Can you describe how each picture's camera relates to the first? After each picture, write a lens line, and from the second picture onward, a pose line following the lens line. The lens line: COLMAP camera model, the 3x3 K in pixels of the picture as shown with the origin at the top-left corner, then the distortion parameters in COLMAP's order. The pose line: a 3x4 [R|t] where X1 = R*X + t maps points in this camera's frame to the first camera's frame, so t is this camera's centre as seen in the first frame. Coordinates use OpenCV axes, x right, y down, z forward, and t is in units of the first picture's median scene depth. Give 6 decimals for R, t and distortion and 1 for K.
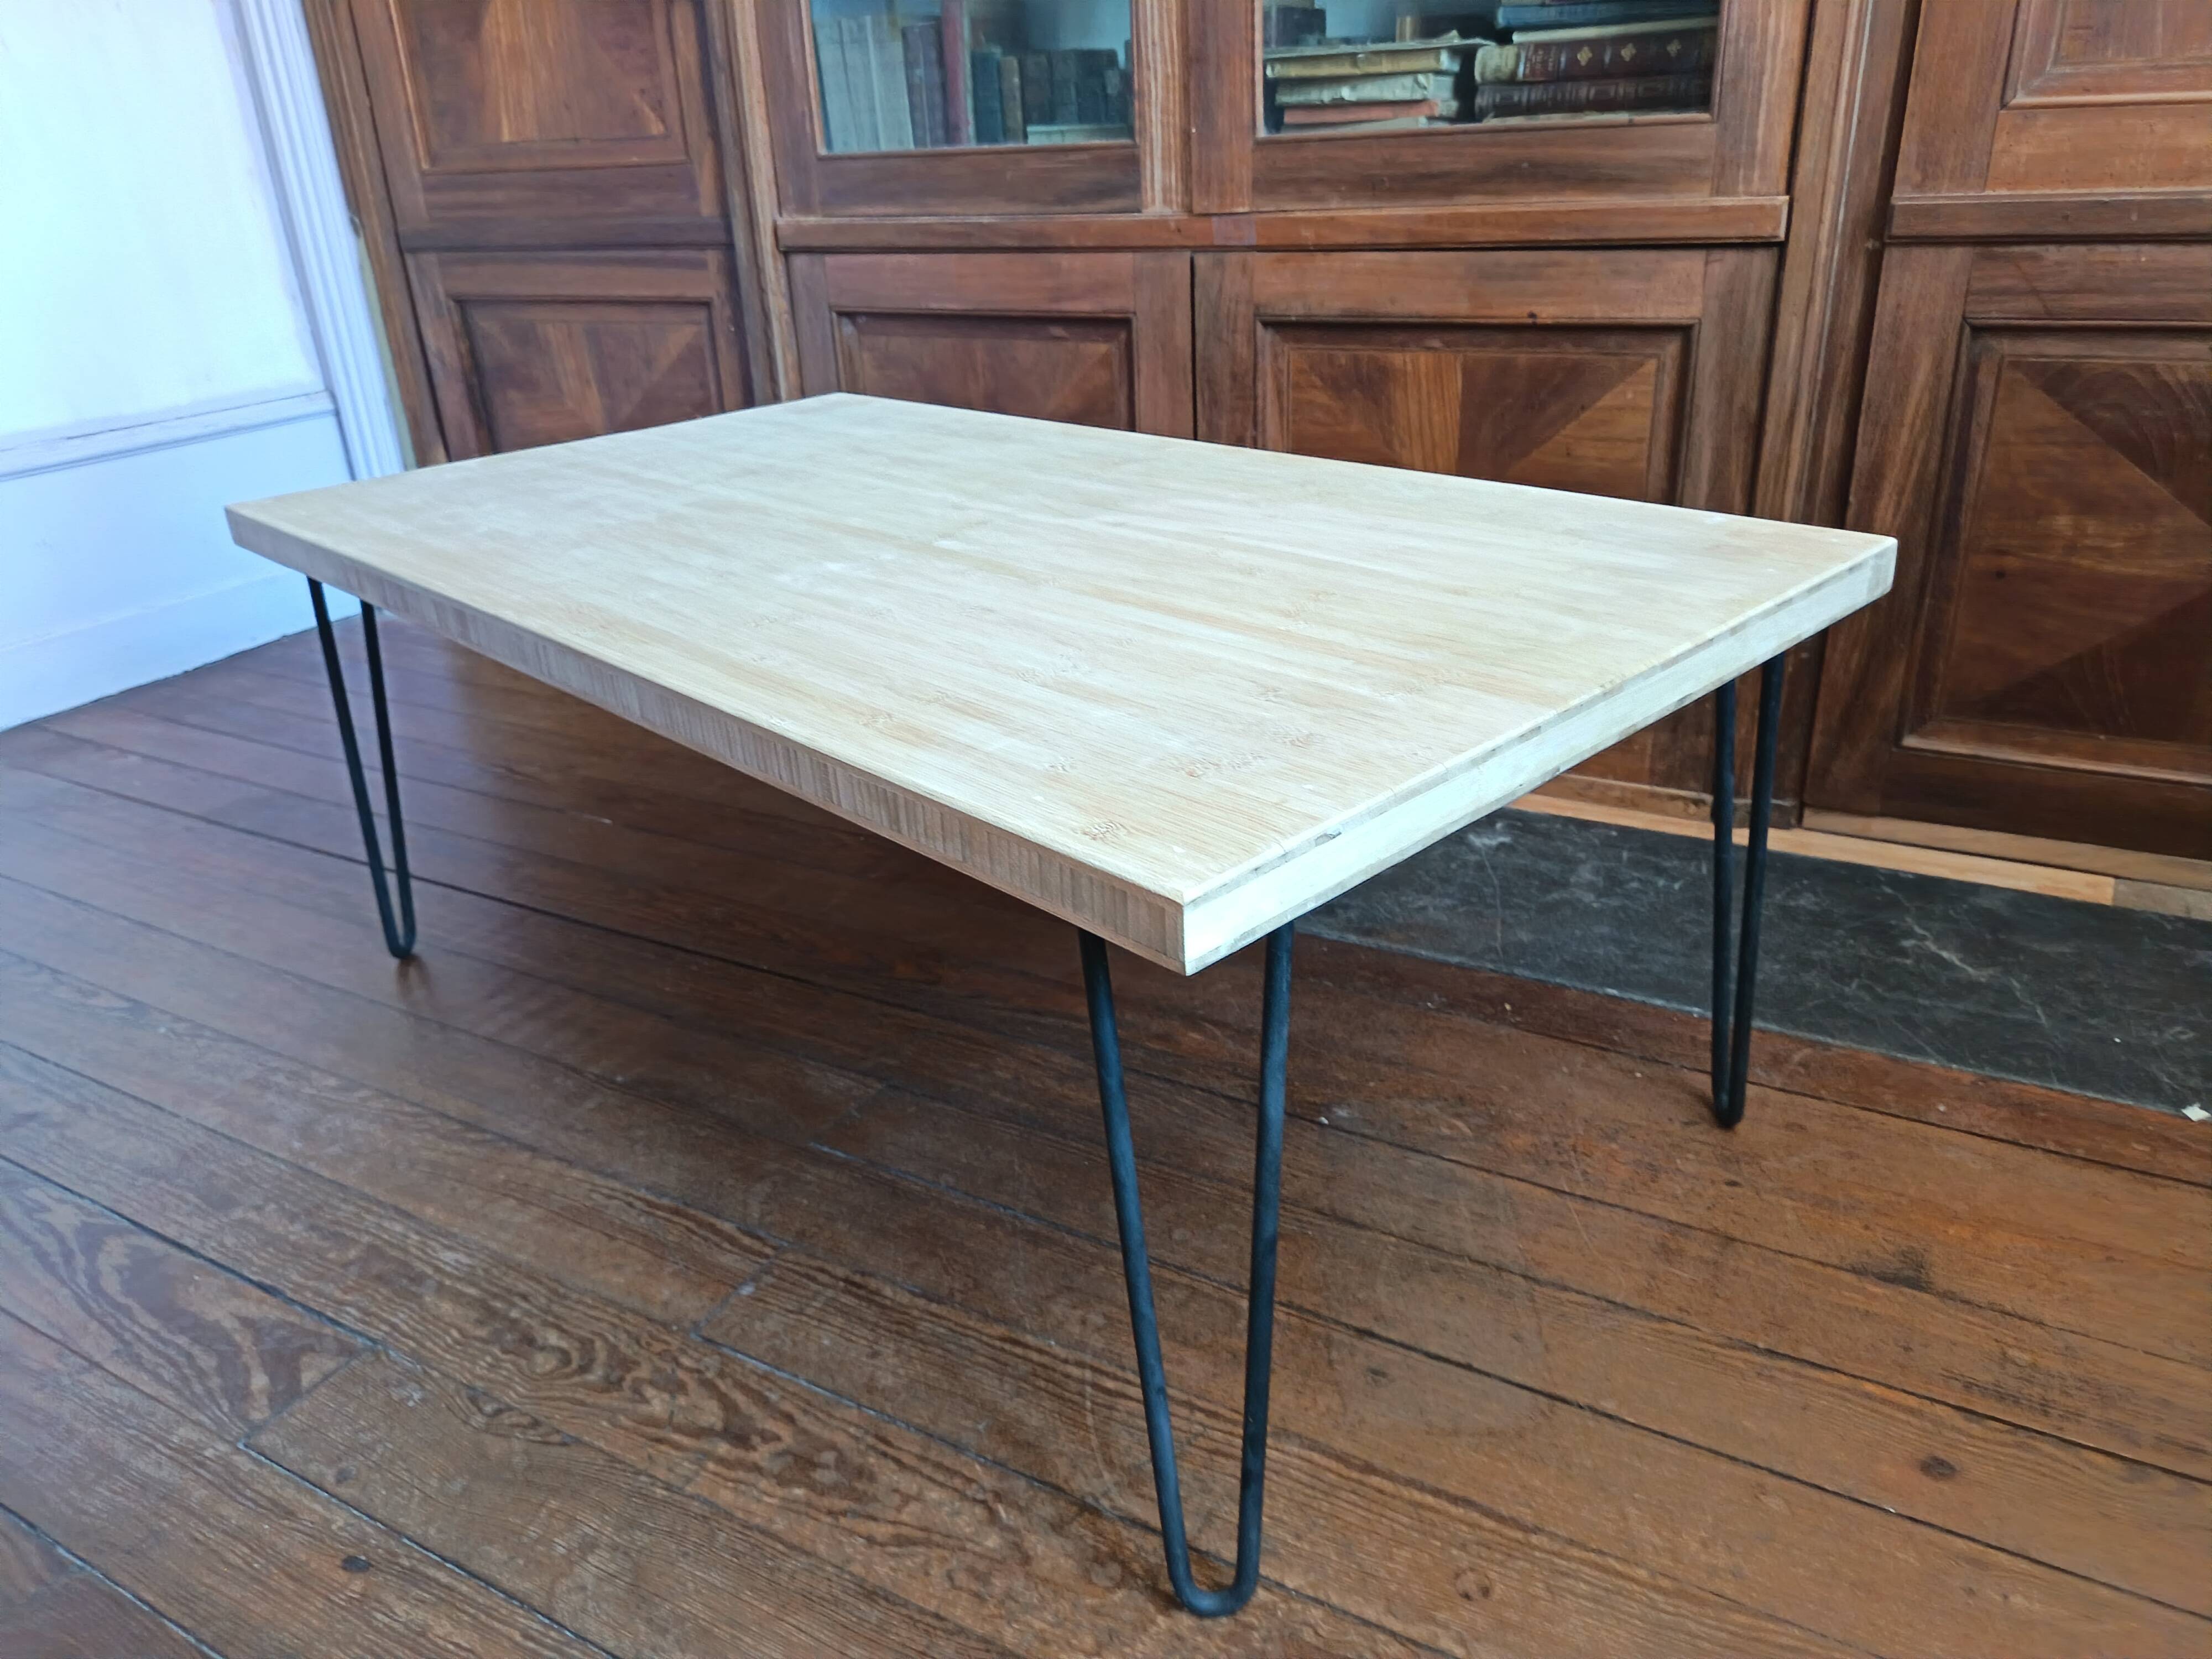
lens RADIAL K [[1552.4, 0, 1100.4], [0, 1552.4, 837.4], [0, 0, 1]] dist [0.015690, -0.030638]
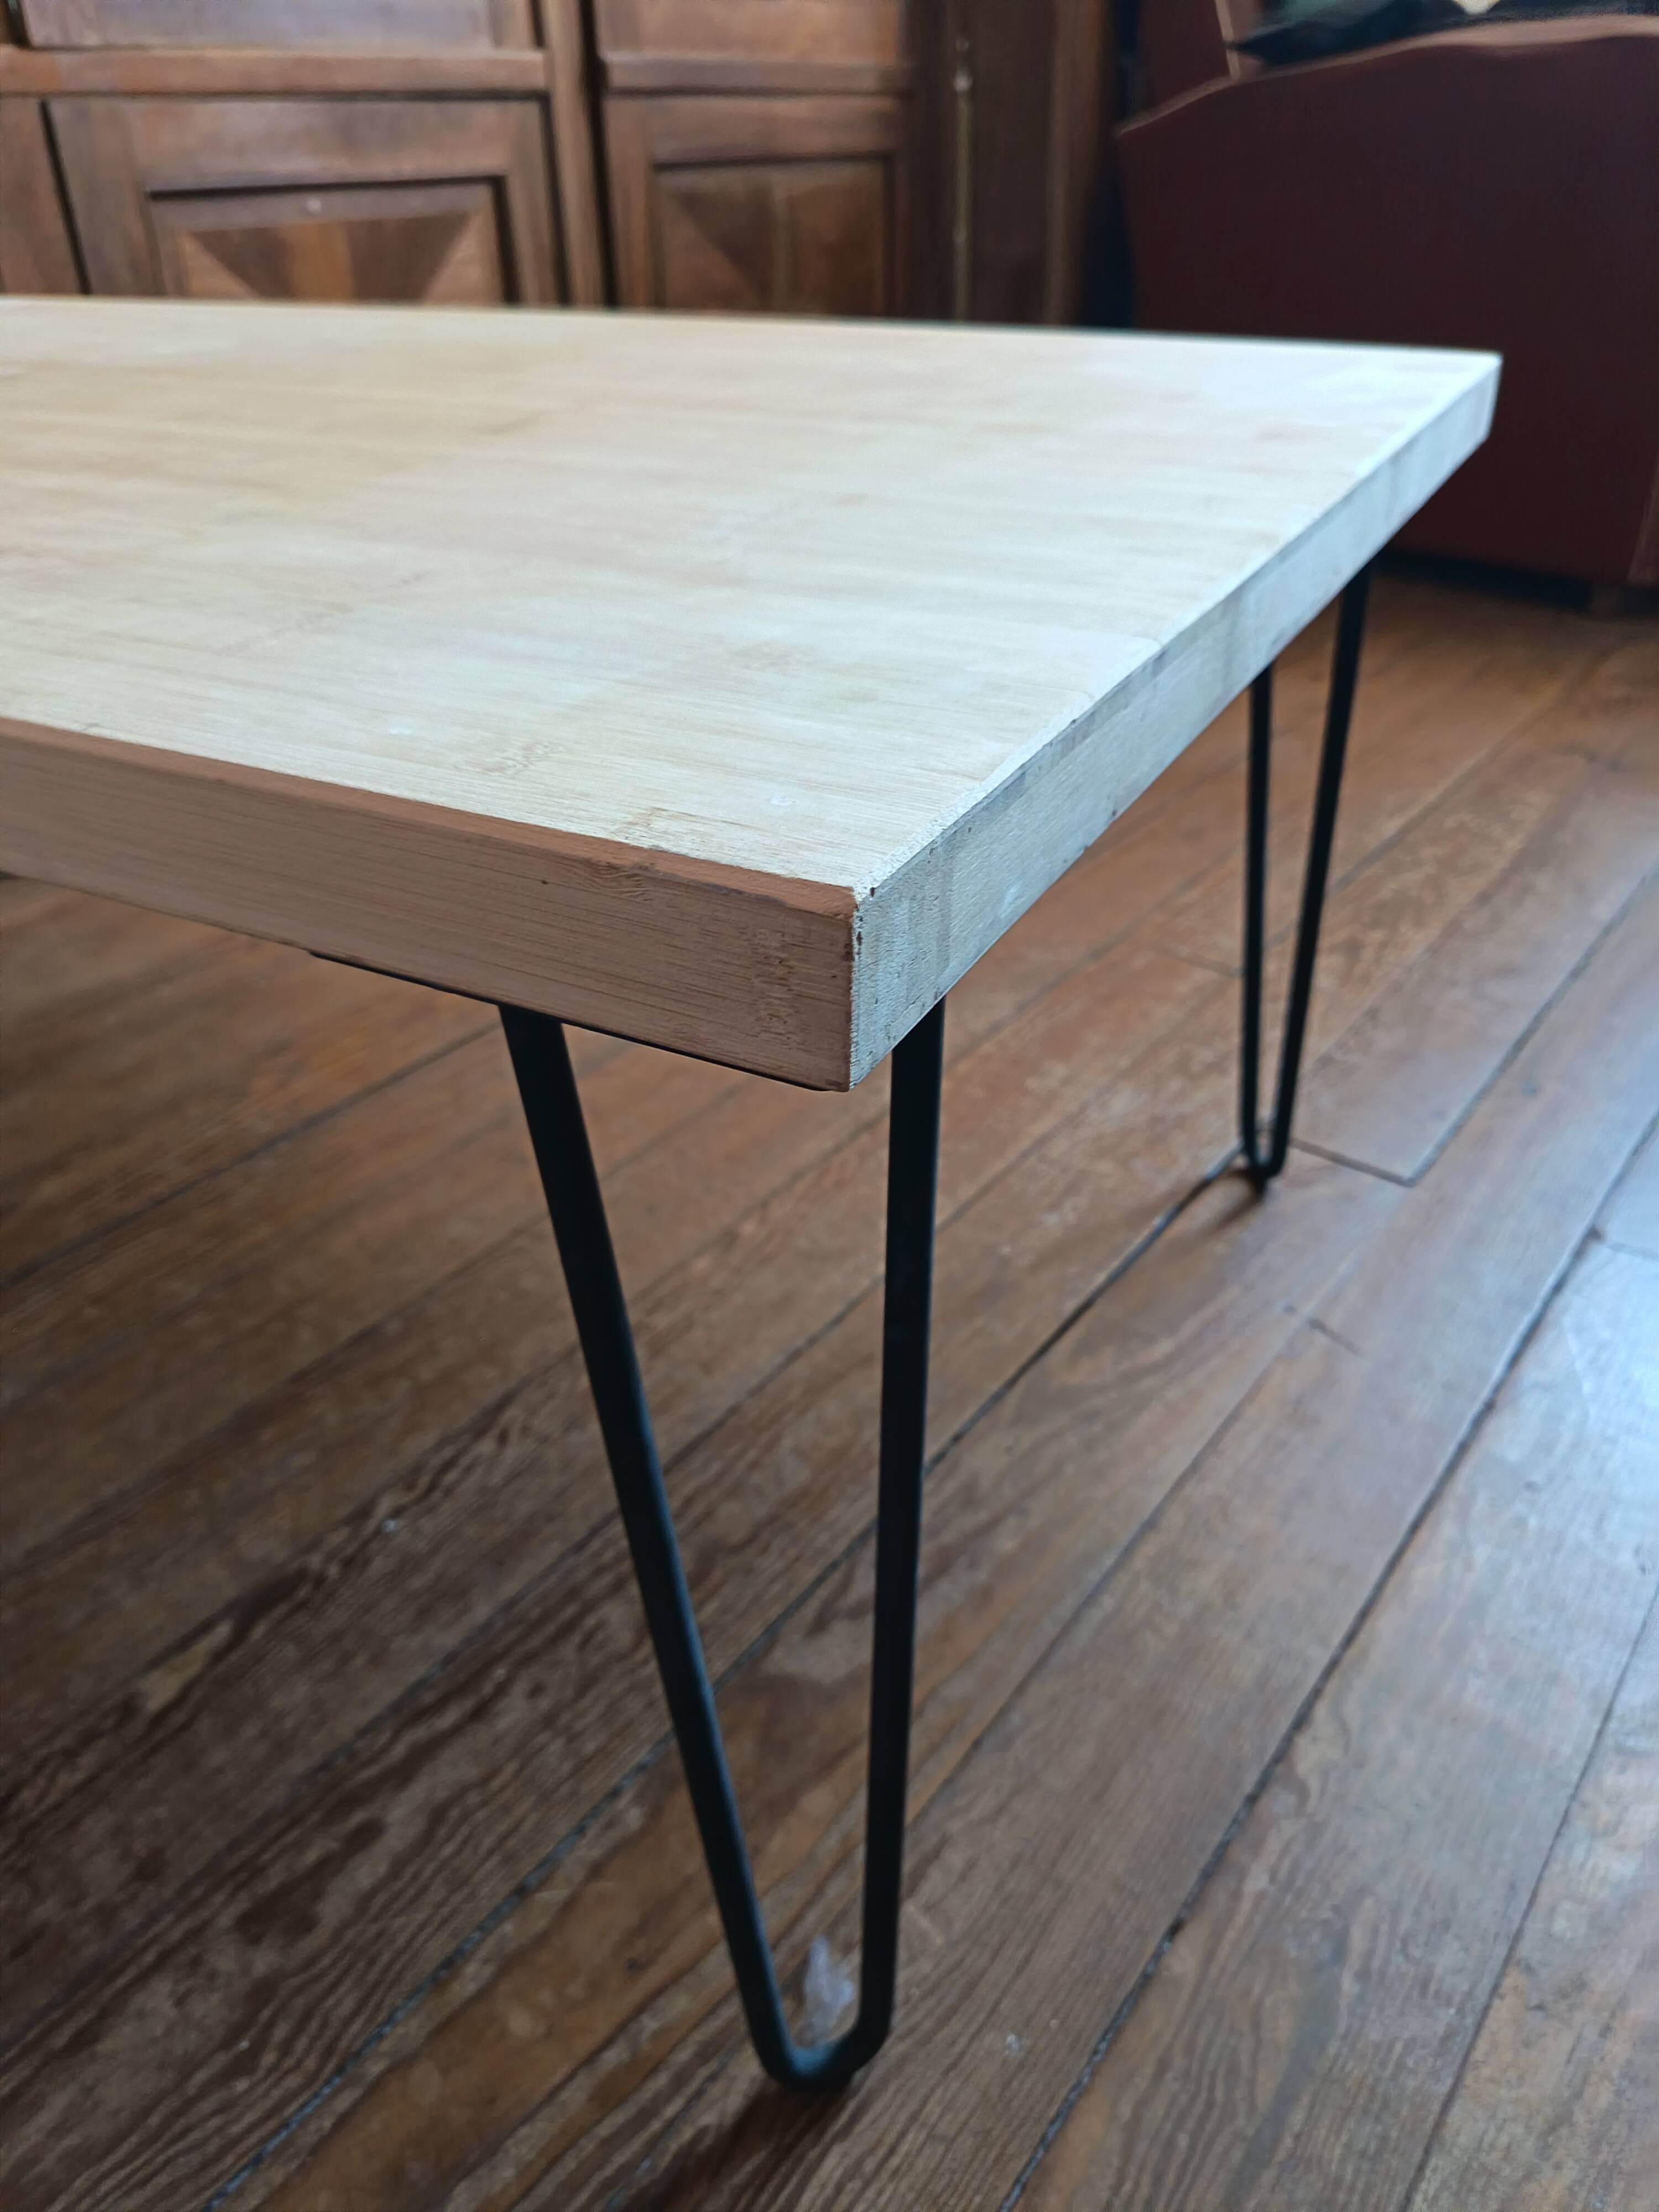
lens RADIAL K [[1552.4, 0, 844.3], [0, 1552.4, 1106.0], [0, 0, 1]] dist [0.015690, -0.030638]
pose [[0.129499, -0.484153, 0.865347, -1.197605], [0.432461, 0.812900, 0.390091, -0.146919], [-0.892305, 0.323713, 0.314647, 0.850289]]
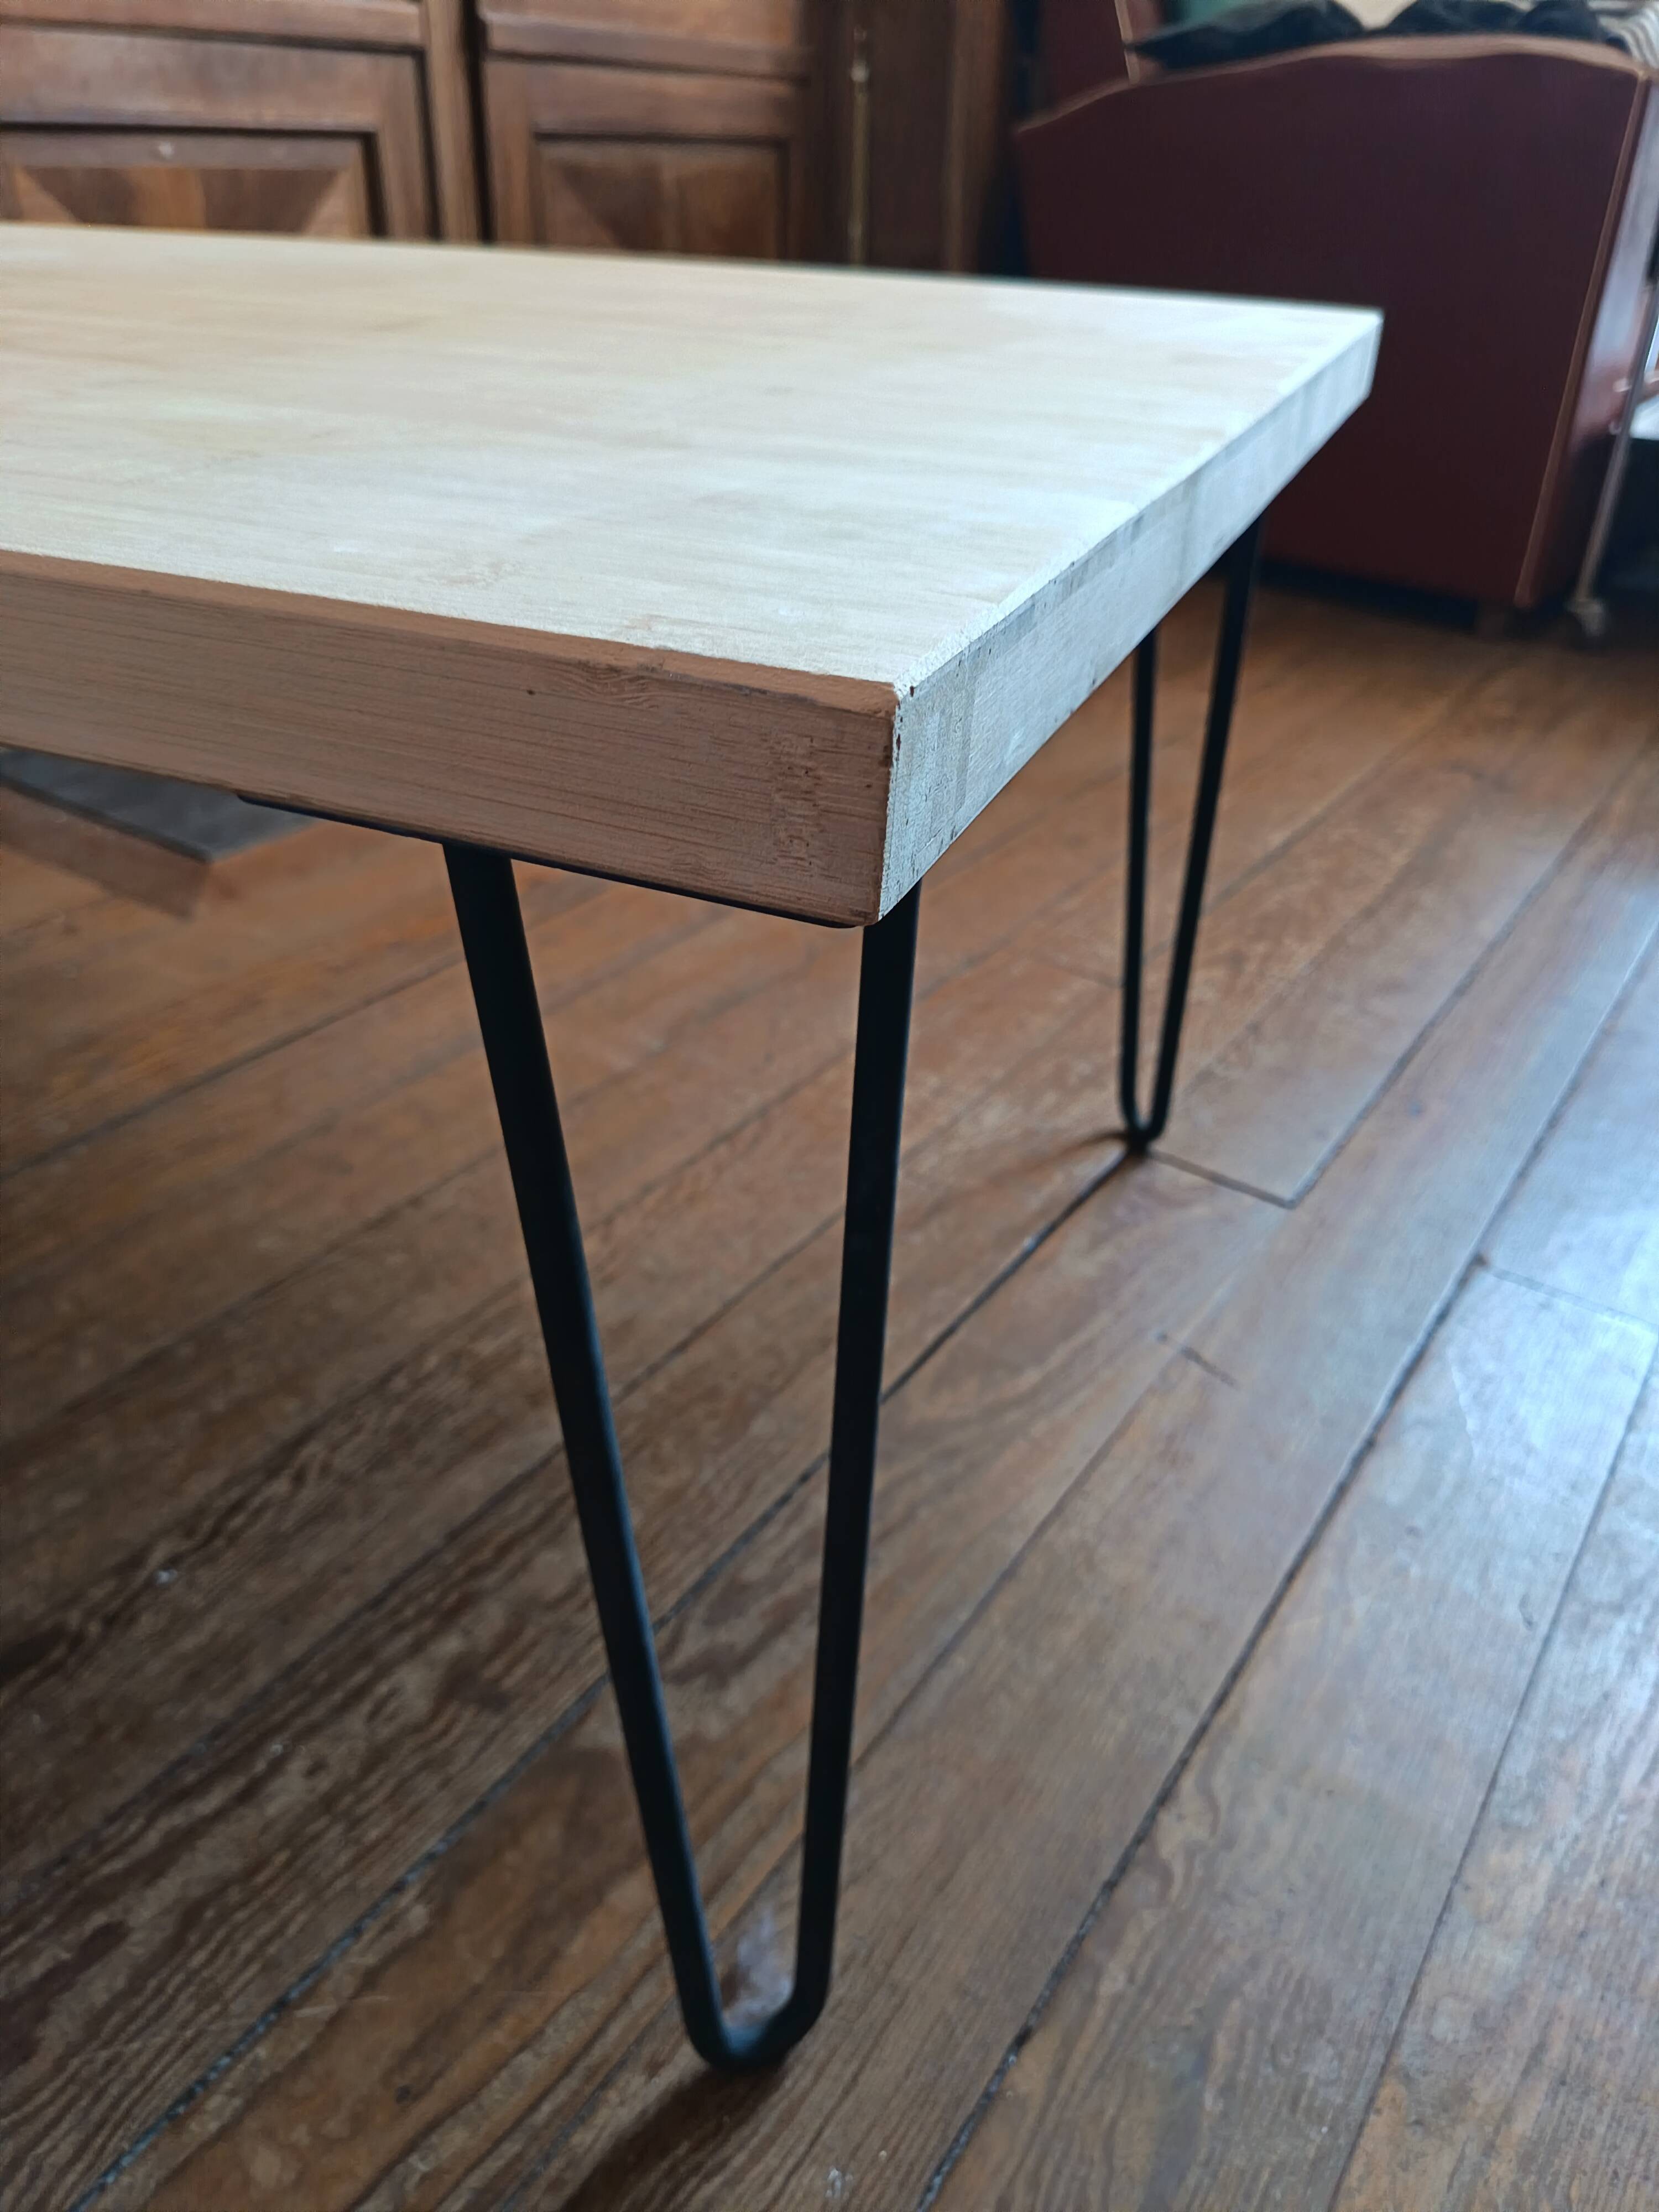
lens RADIAL K [[1552.4, 0, 835.9], [0, 1552.4, 1106.9], [0, 0, 1]] dist [0.015690, -0.030638]
pose [[0.082096, -0.476422, 0.875375, -1.147752], [0.393462, 0.822486, 0.410737, -0.116198], [-0.915668, 0.310707, 0.254977, 0.850071]]
